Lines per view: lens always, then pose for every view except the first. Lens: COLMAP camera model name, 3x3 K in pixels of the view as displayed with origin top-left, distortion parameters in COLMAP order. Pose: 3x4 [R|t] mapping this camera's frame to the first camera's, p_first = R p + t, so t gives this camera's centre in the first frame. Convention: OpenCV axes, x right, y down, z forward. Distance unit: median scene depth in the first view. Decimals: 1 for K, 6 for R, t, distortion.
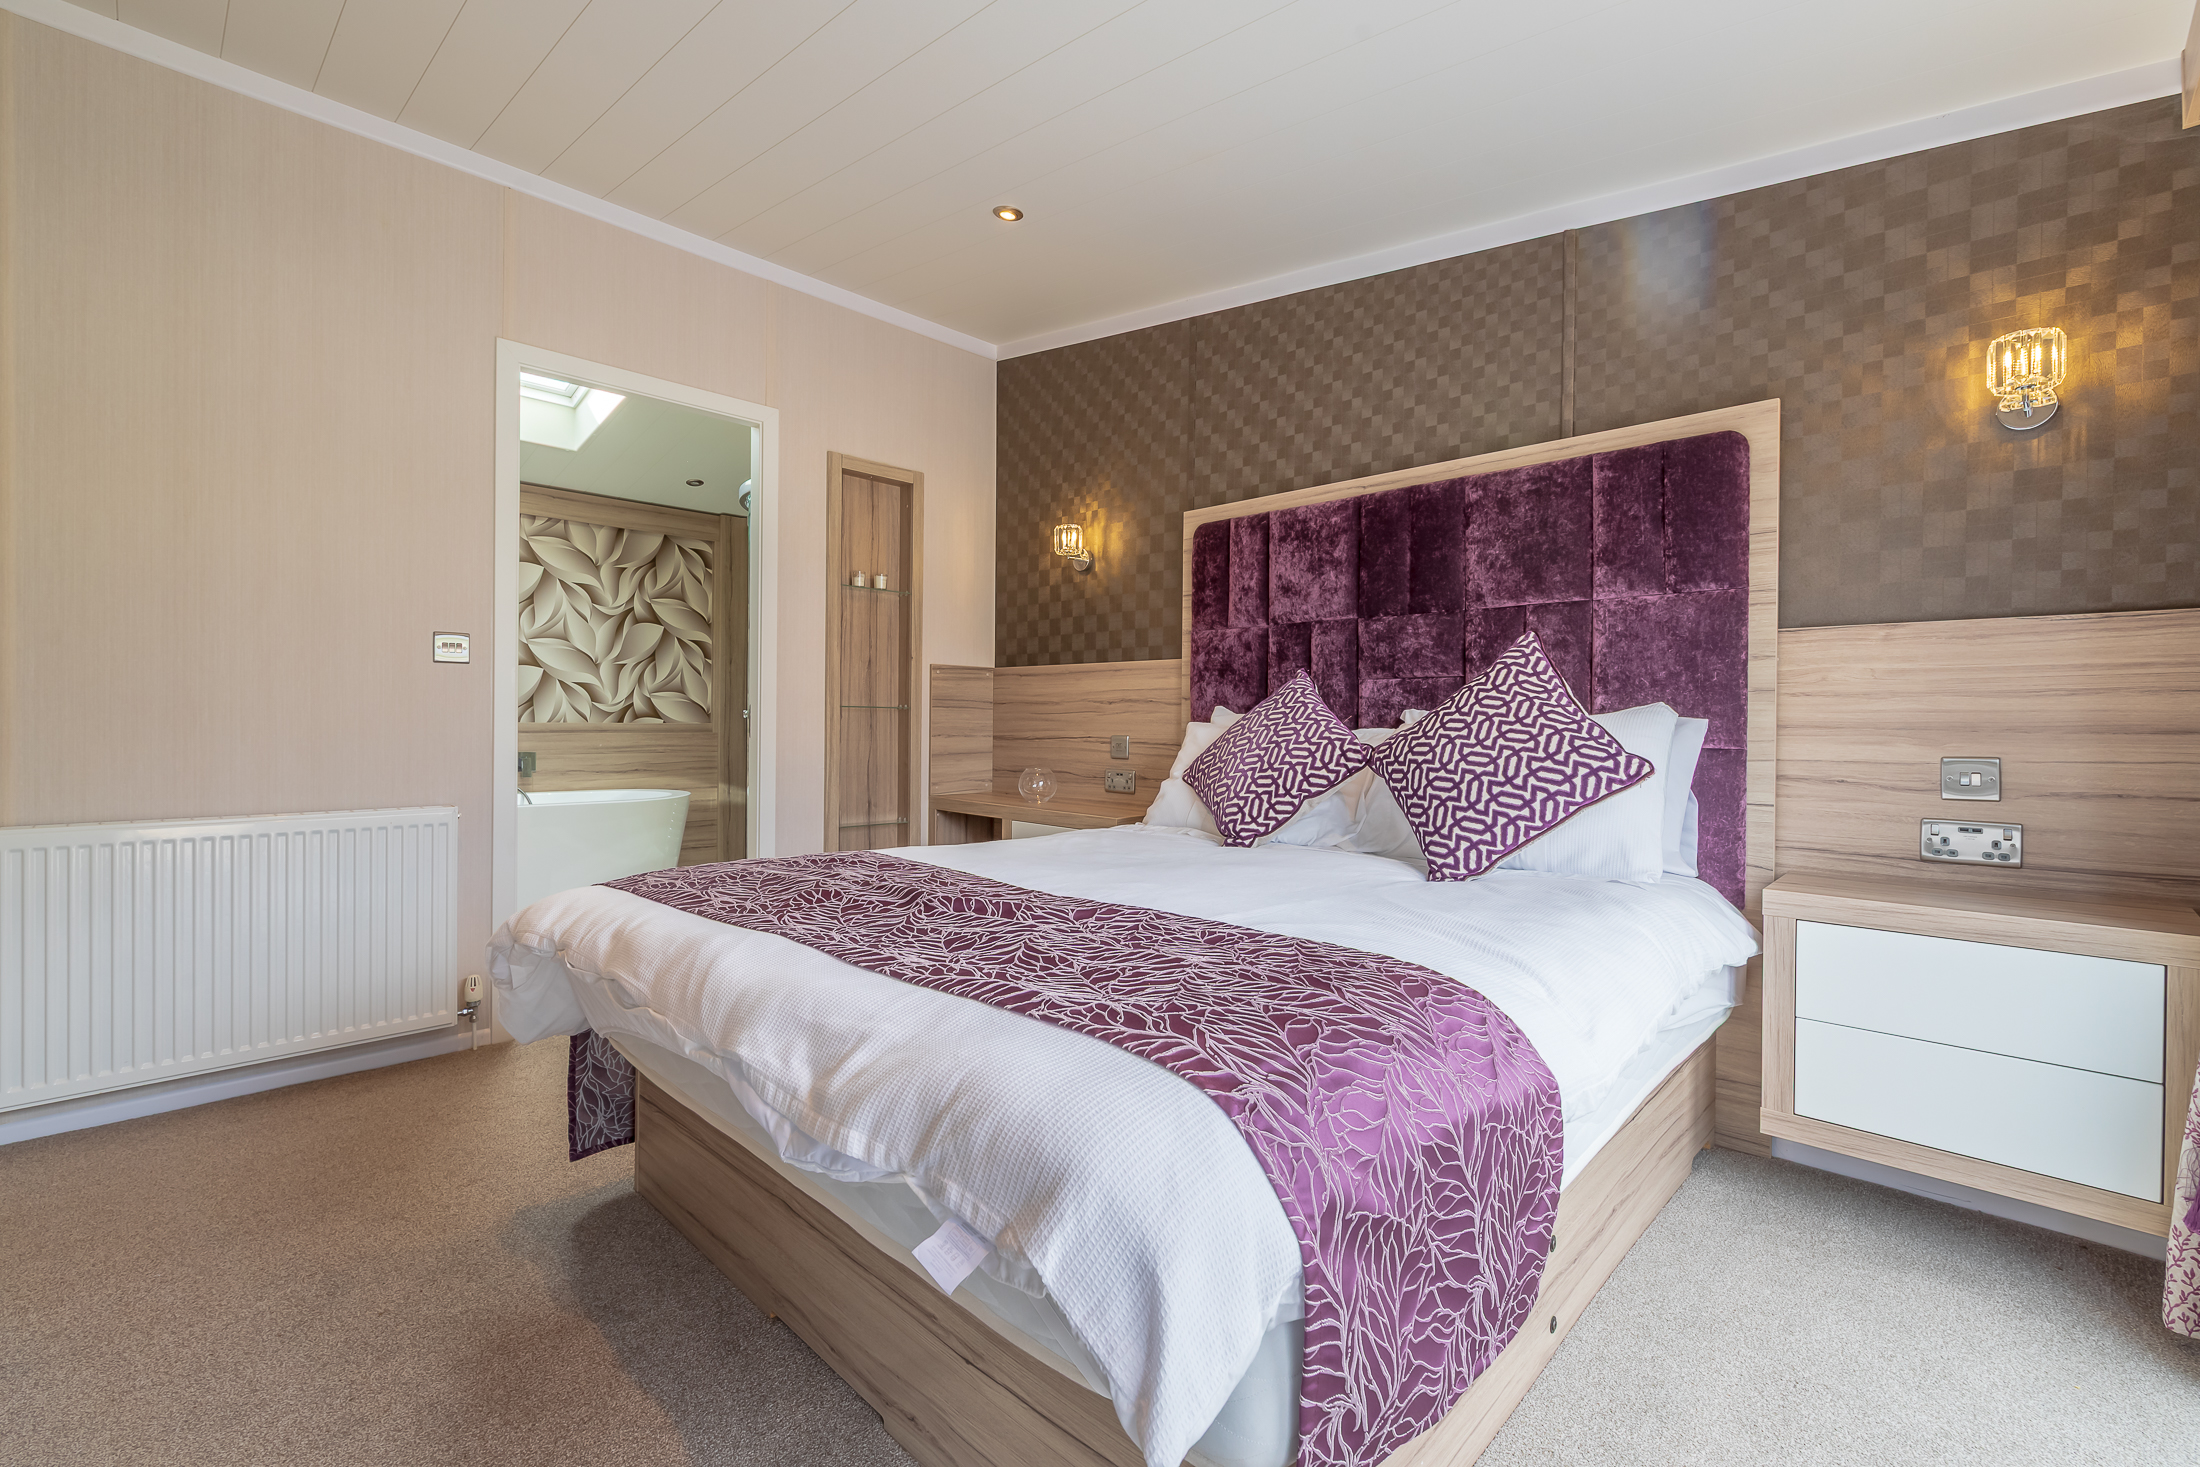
lens RADIAL K [[937.6, 0, 1094.1], [0, 937.6, 726.6], [0, 0, 1]] dist [-0.003700, -0.000404]
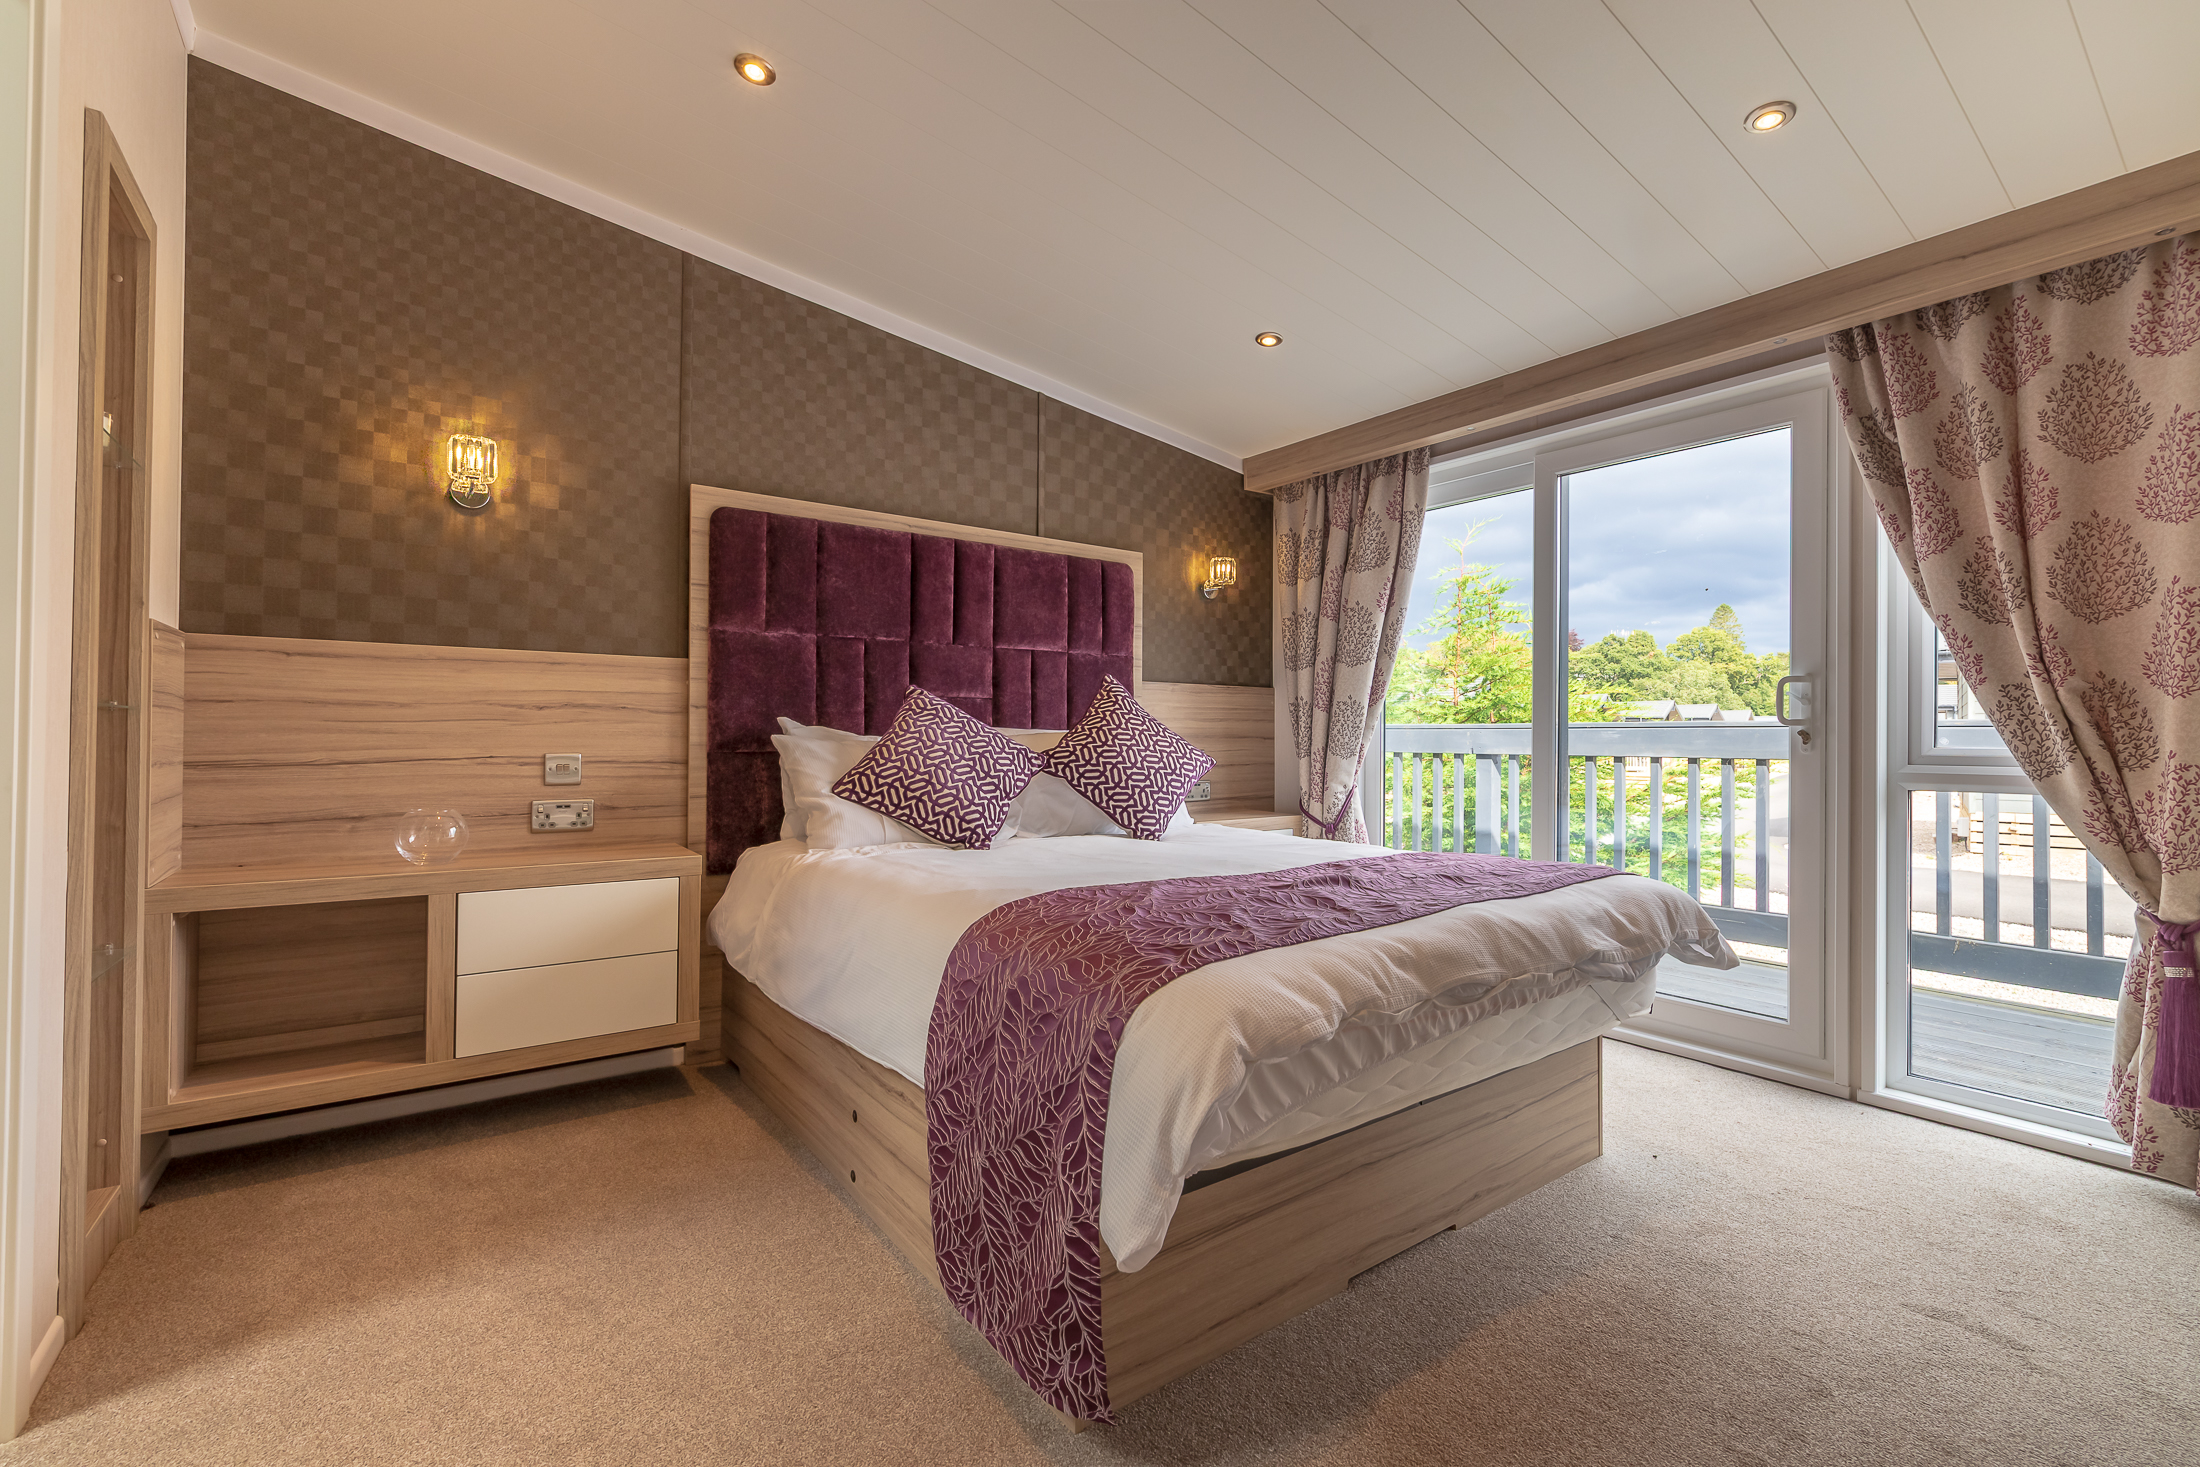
lens RADIAL K [[937.6, 0, 1094.1], [0, 937.6, 726.6], [0, 0, 1]] dist [-0.003700, -0.000404]
pose [[0.159673, 0.002552, 0.987167, -0.660170], [0.001345, 0.999995, -0.002803, -0.008954], [-0.987169, 0.001775, 0.159668, 0.500219]]
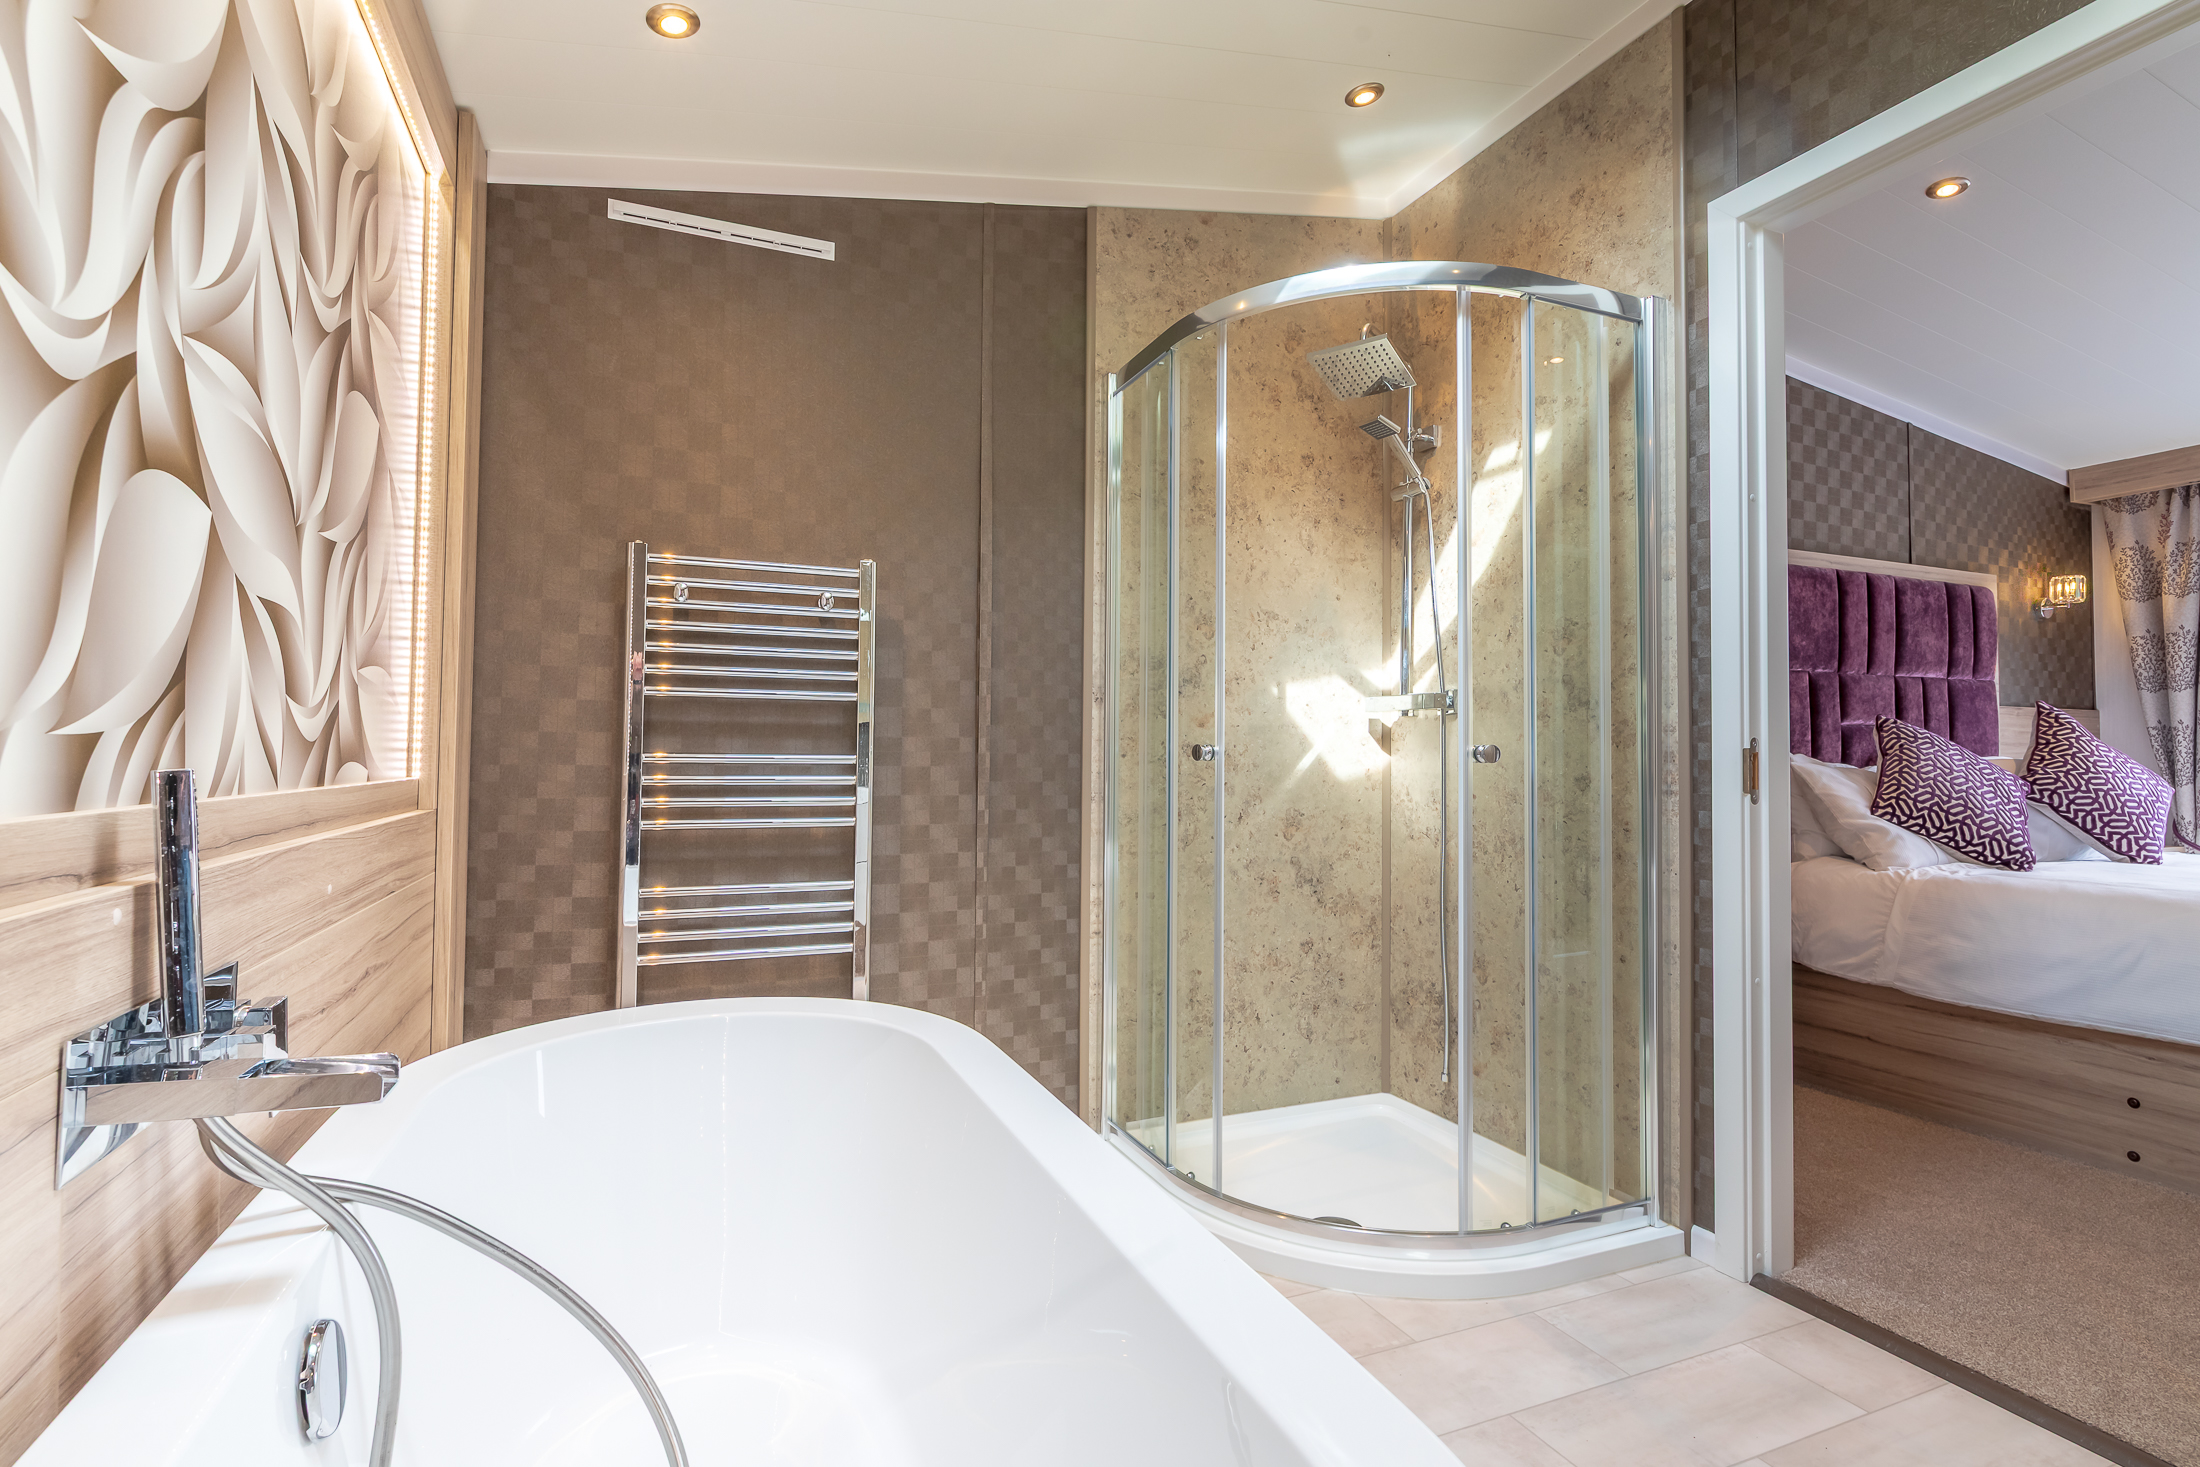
lens RADIAL K [[1056.3, 0, 1108.4], [0, 1056.3, 723.9], [0, 0, 1]] dist [-0.000485, -0.000195]
pose [[0.373505, 0.020493, 0.927402, -1.077275], [0.002018, 0.999736, -0.022904, -0.019275], [-0.927626, 0.010426, 0.373365, 1.125973]]
